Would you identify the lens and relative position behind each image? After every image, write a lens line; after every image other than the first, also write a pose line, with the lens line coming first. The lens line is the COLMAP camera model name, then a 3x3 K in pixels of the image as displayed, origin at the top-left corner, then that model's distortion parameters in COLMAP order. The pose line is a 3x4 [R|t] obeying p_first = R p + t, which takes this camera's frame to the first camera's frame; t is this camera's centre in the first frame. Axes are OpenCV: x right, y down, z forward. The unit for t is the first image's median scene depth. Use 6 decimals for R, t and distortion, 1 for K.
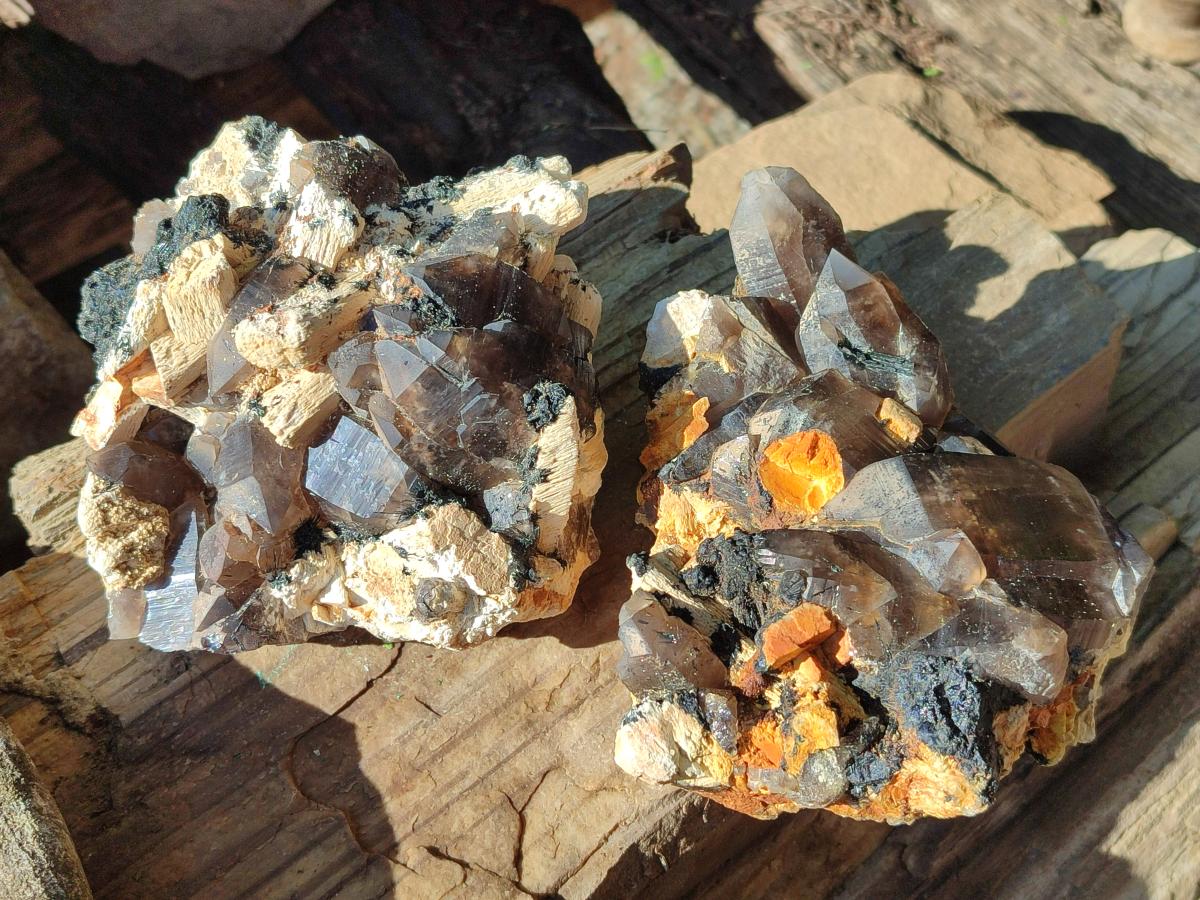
lens RADIAL K [[1849.8, 0, 600.0], [0, 1849.8, 450.0], [0, 0, 1]] dist [0.407007, -2.825340]
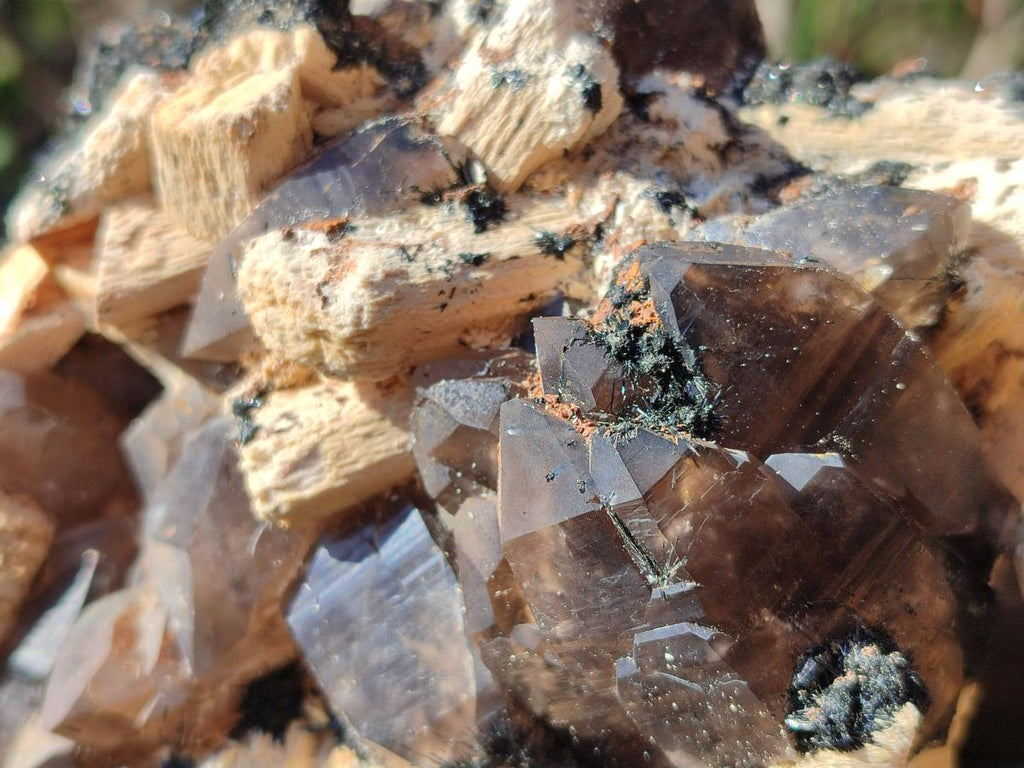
lens RADIAL K [[1578.5, 0, 512.0], [0, 1578.5, 384.0], [0, 0, 1]] dist [0.407007, -2.825340]
pose [[0.896913, 0.369385, -0.243110, -0.034109], [-0.347078, 0.928699, 0.130595, -0.103359], [0.274015, -0.032754, 0.961167, 0.641621]]
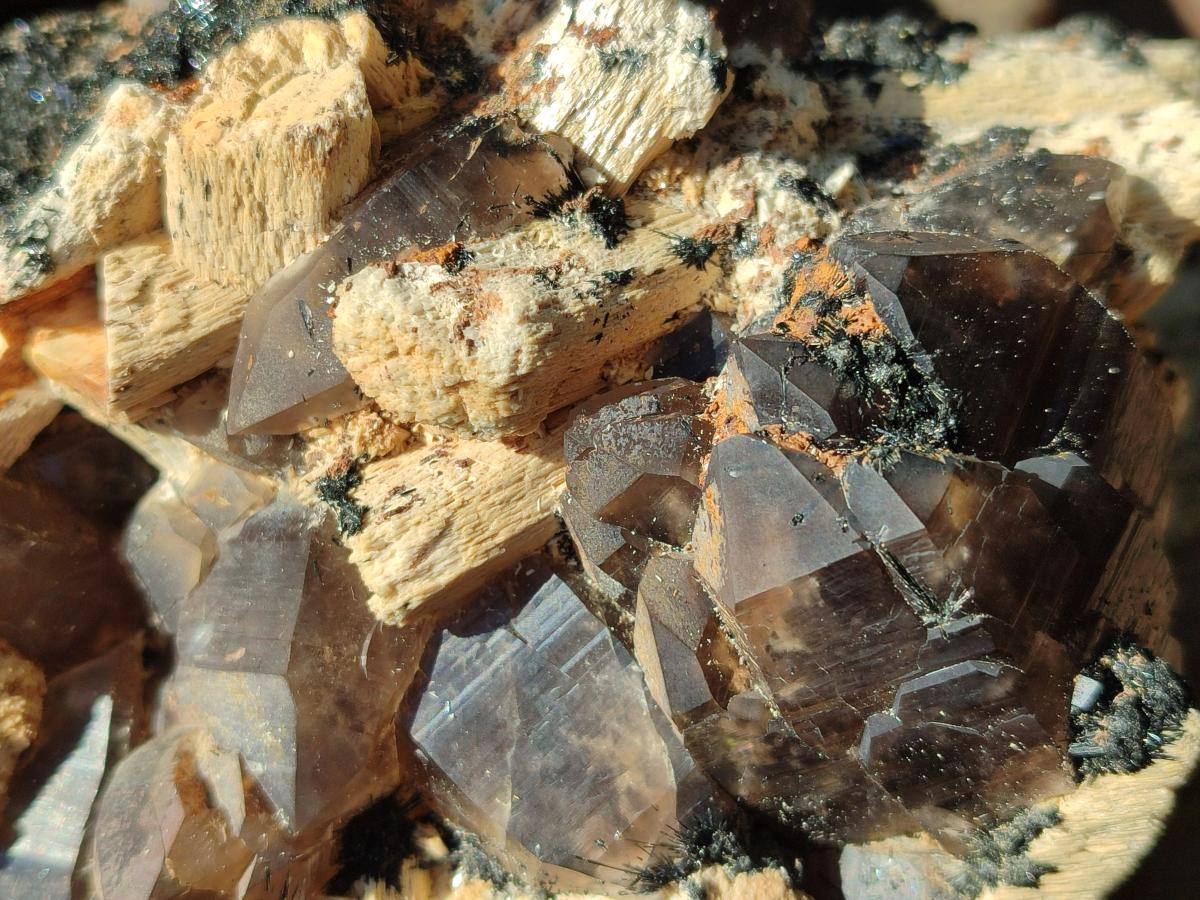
lens RADIAL K [[1849.8, 0, 600.0], [0, 1849.8, 450.0], [0, 0, 1]] dist [0.407007, -2.825340]
pose [[0.965058, 0.258525, 0.042755, -0.151919], [-0.260833, 0.963375, 0.062256, -0.068513], [-0.025094, -0.071232, 0.997144, 0.629064]]
